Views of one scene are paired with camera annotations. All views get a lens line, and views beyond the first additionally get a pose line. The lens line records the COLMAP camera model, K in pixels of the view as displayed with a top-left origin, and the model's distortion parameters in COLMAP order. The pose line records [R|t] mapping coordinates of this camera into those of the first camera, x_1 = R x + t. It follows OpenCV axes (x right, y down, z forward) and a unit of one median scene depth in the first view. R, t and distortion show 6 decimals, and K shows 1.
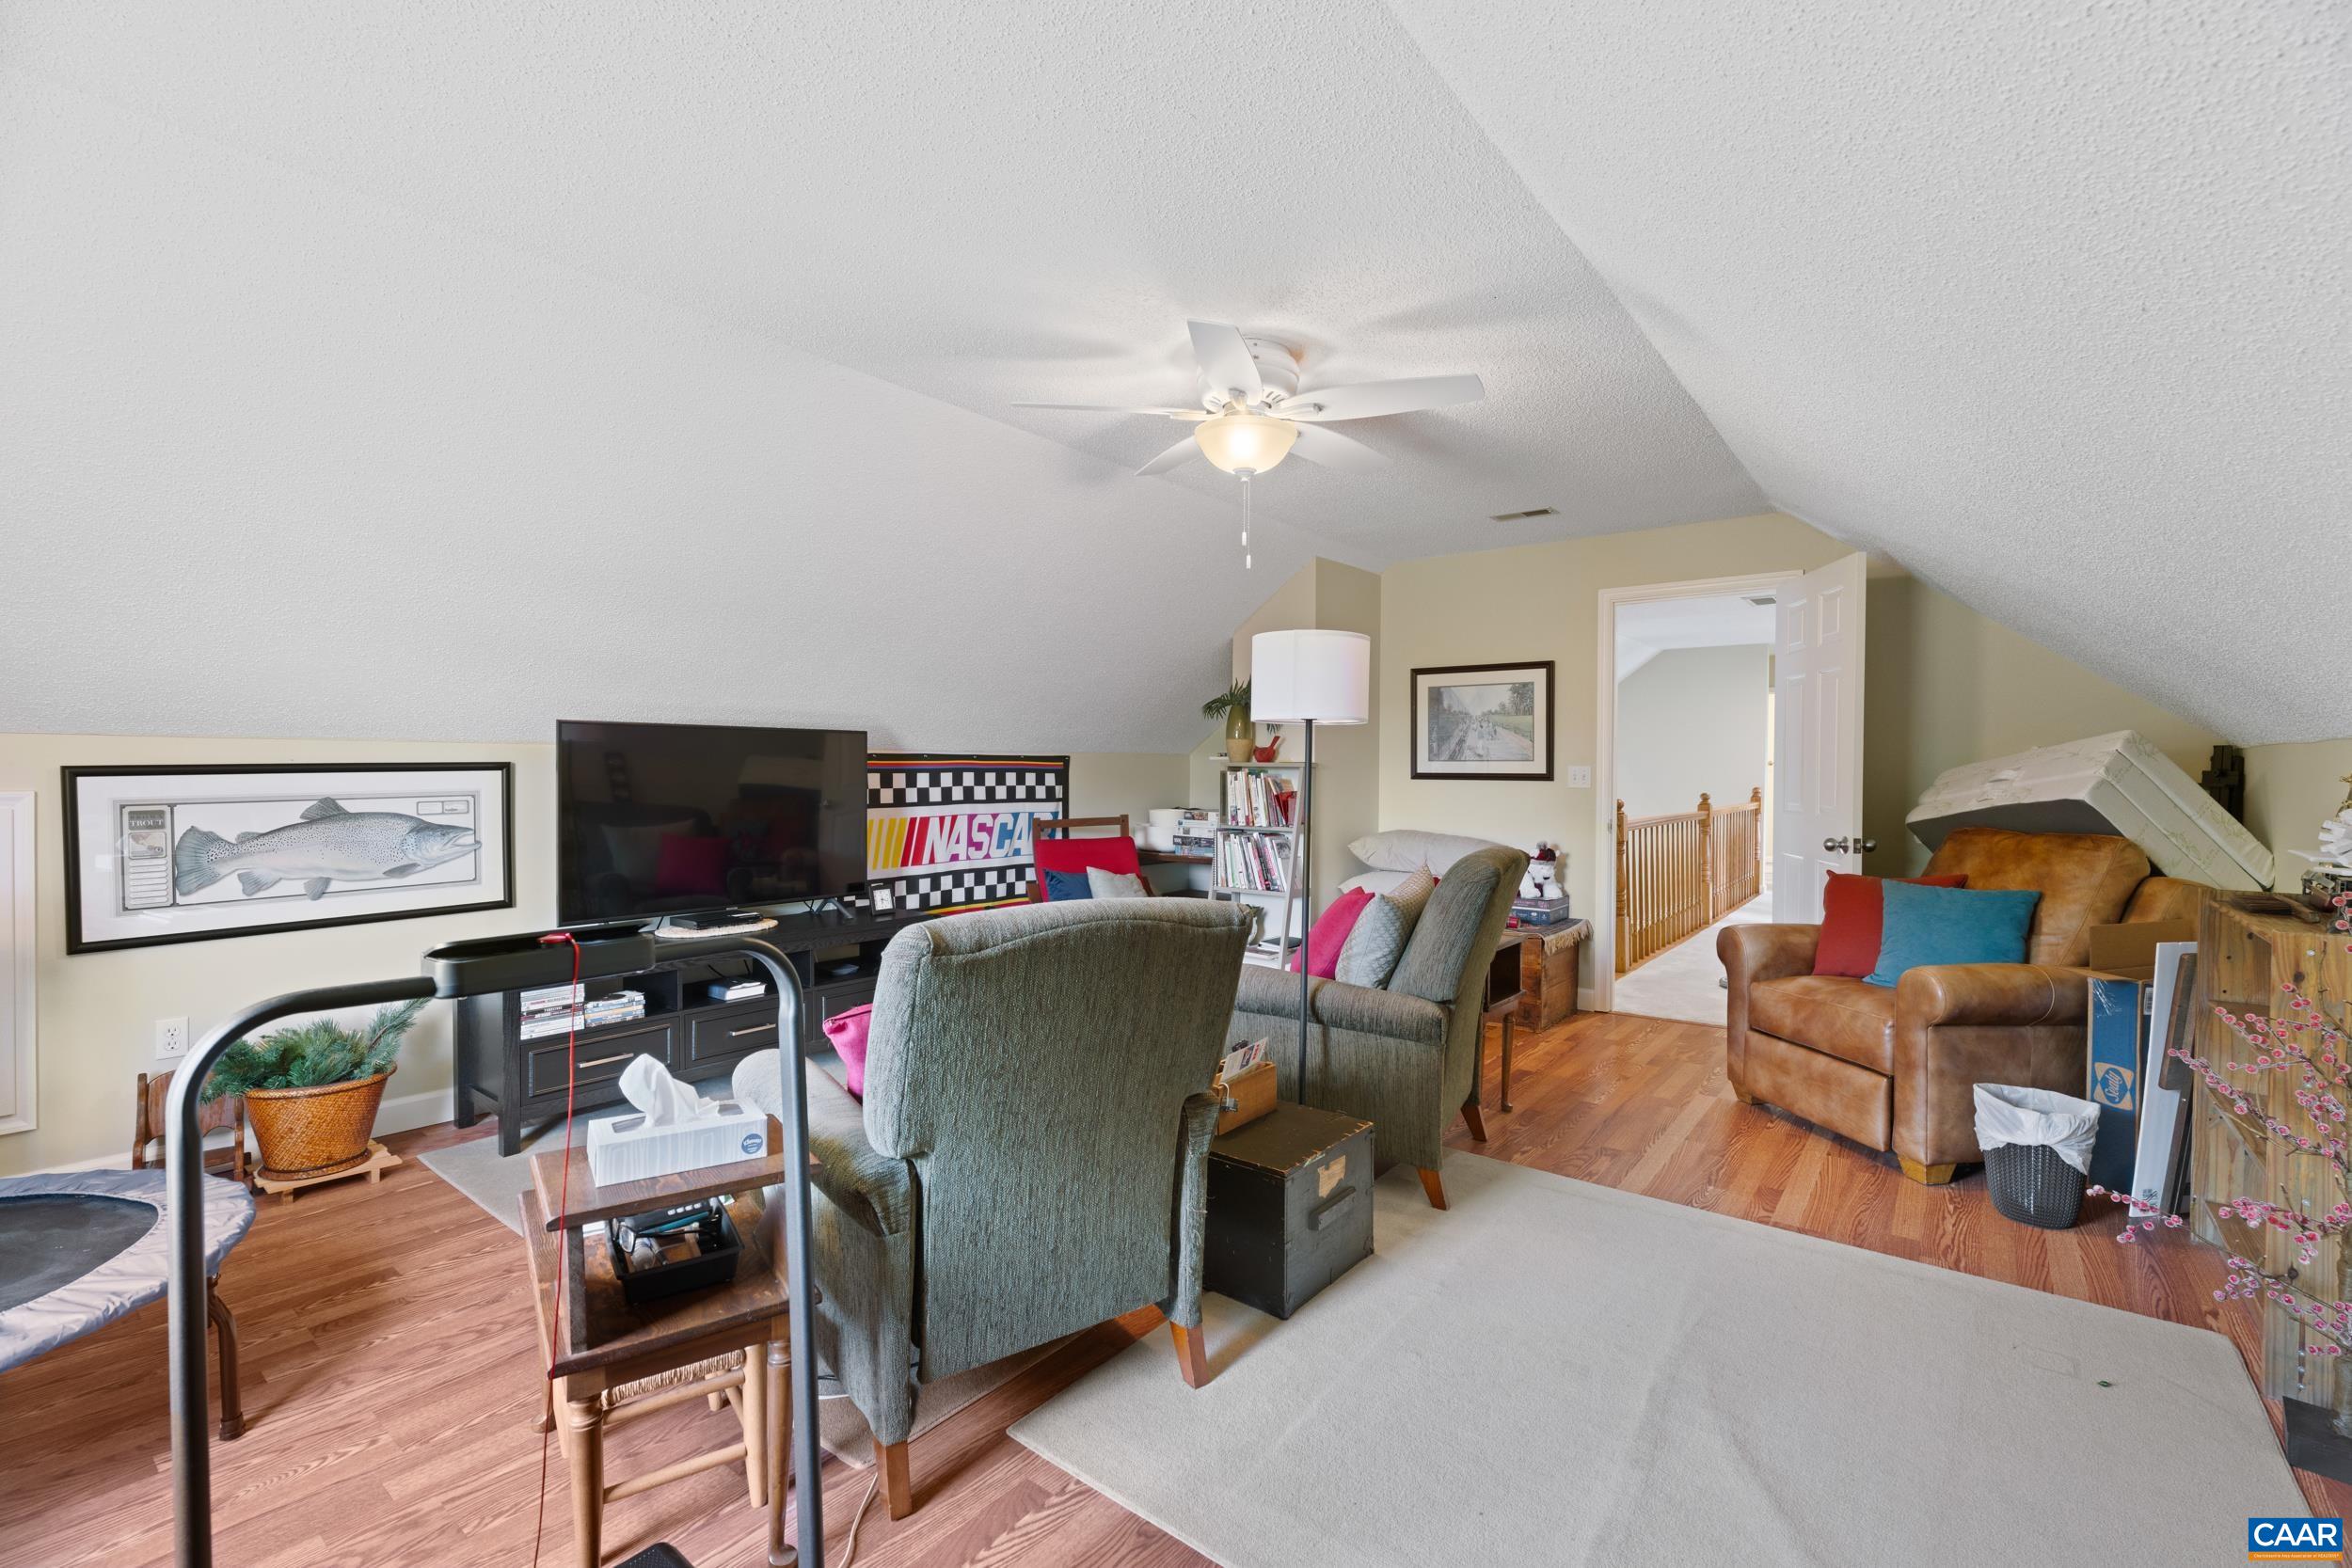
lens RADIAL K [[1028.9, 0, 1181.4], [0, 1028.9, 778.1], [0, 0, 1]] dist [-0.001594, -0.000021]
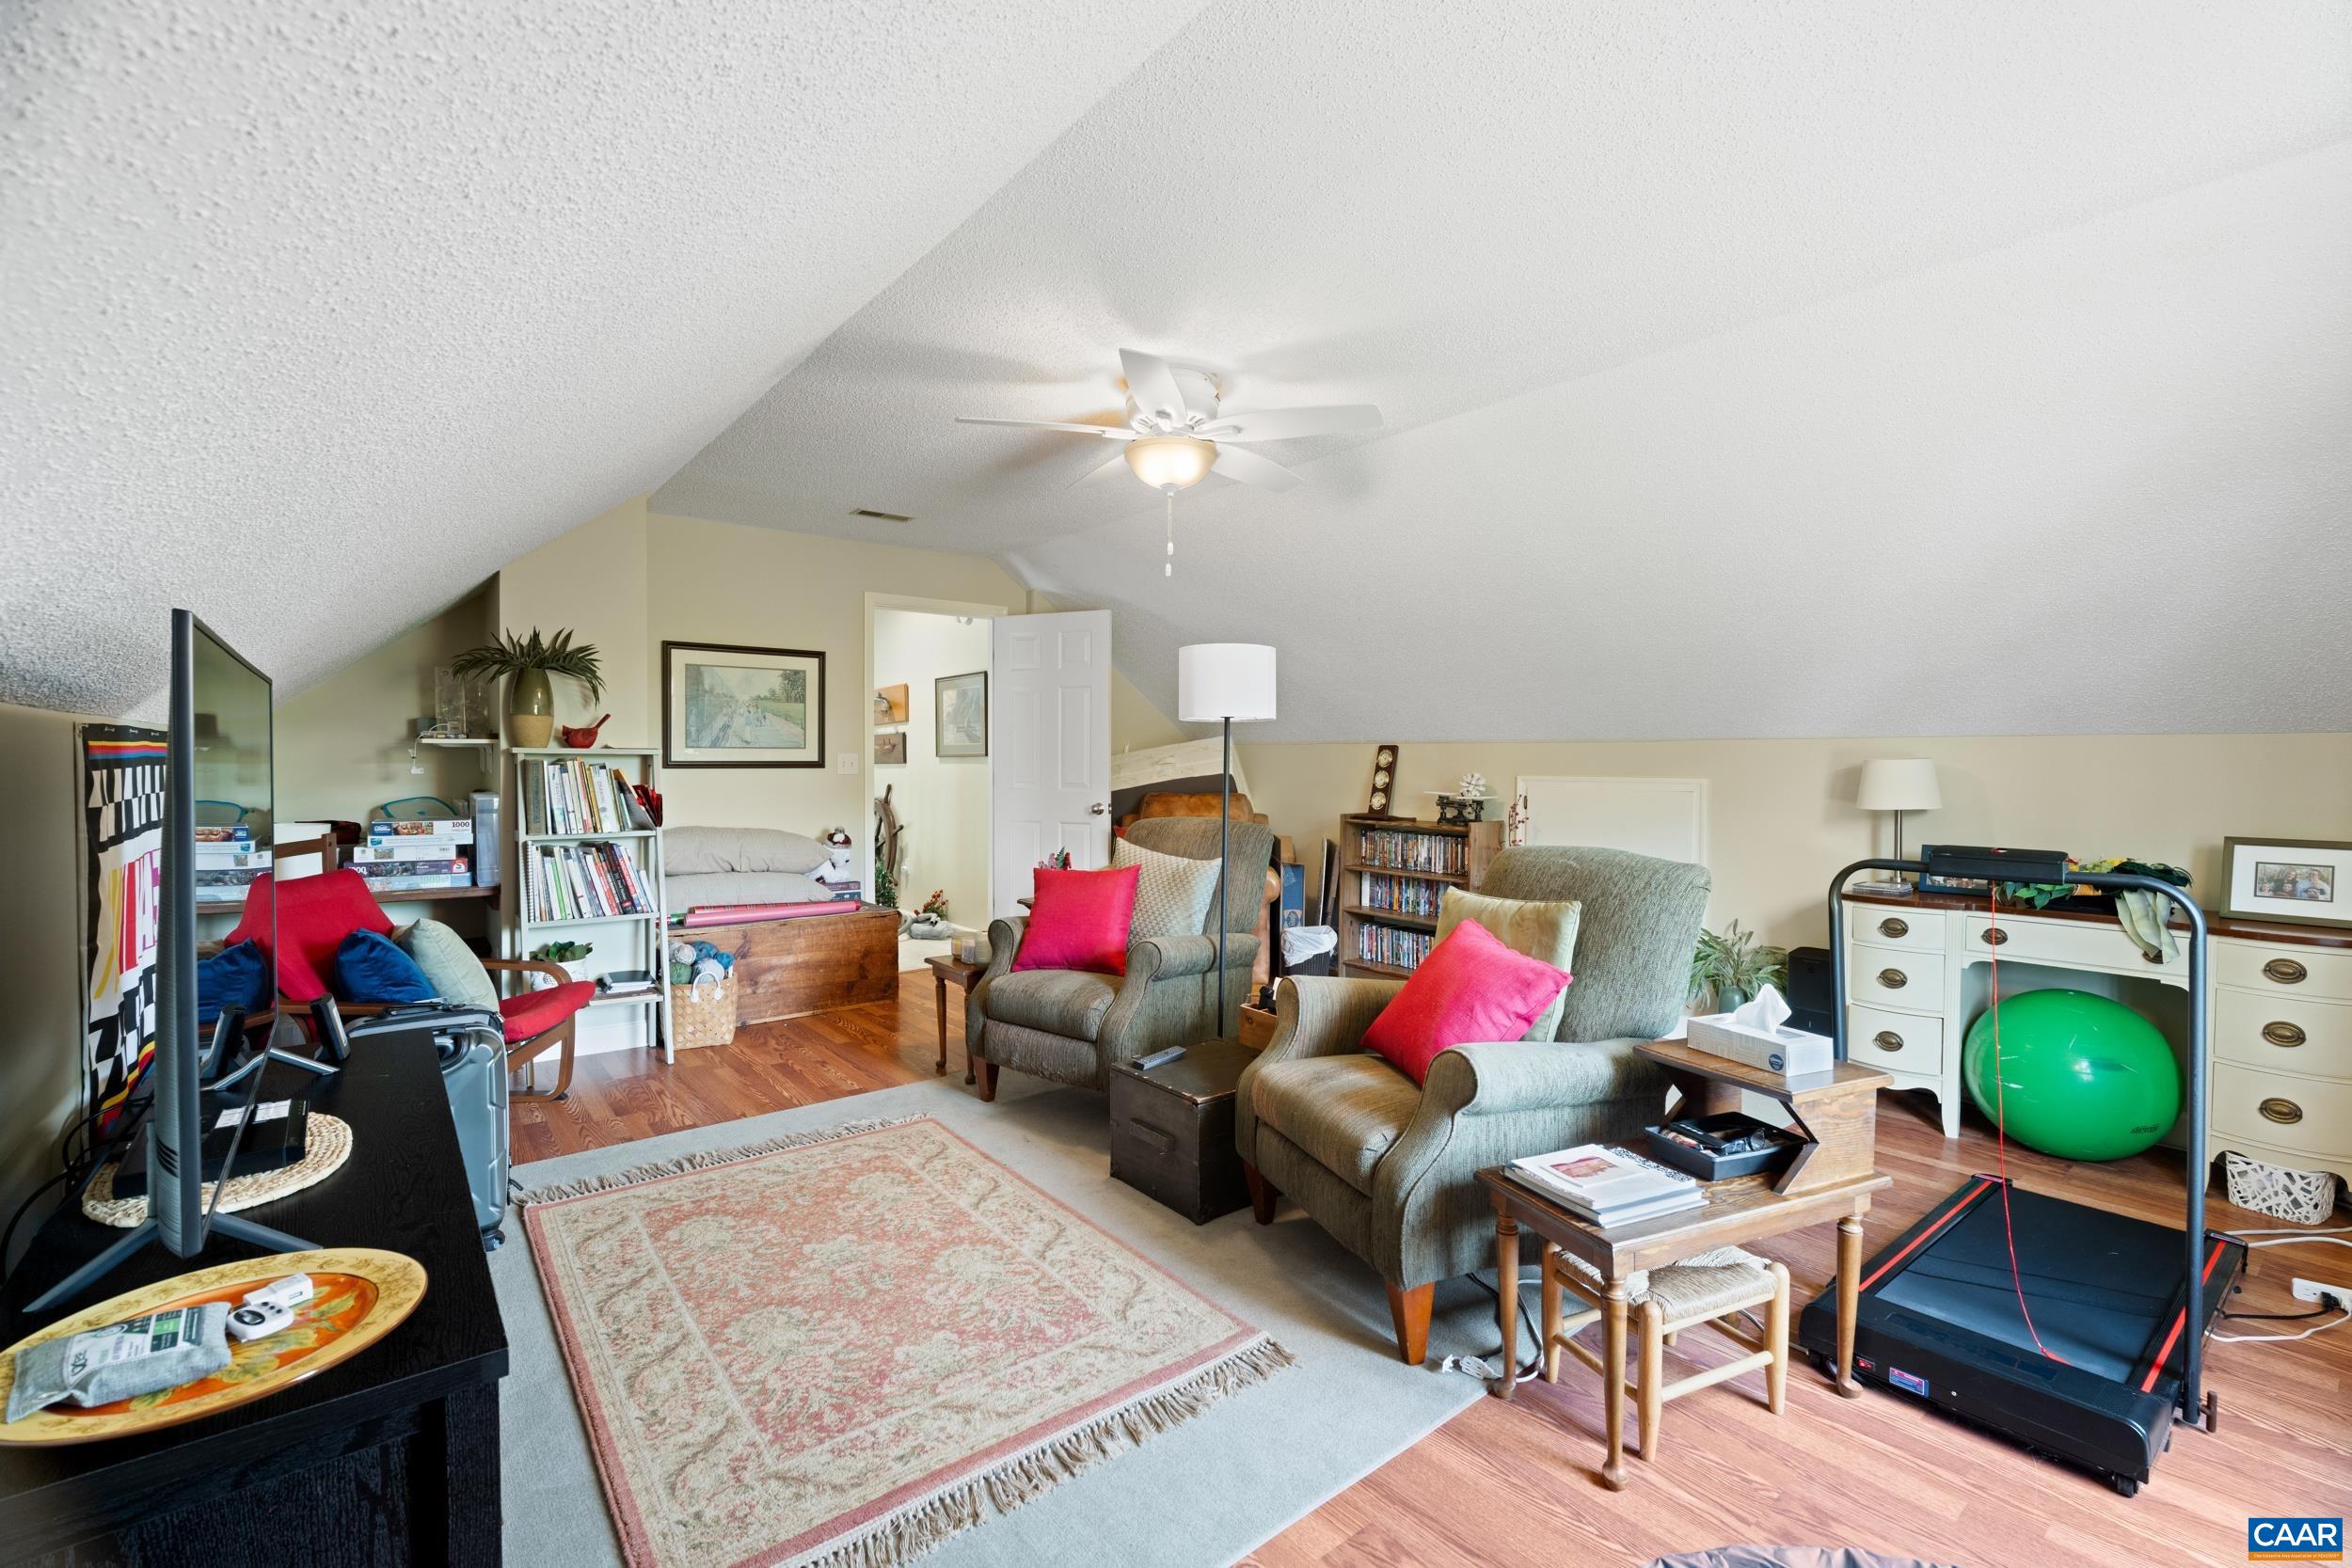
lens RADIAL K [[1028.9, 0, 1172.7], [0, 1028.9, 770.6], [0, 0, 1]] dist [-0.001594, -0.000021]
pose [[0.242496, -0.016367, 0.970014, -0.581091], [0.008236, 0.999856, 0.014812, -0.007306], [-0.970117, 0.004397, 0.242596, 0.424991]]
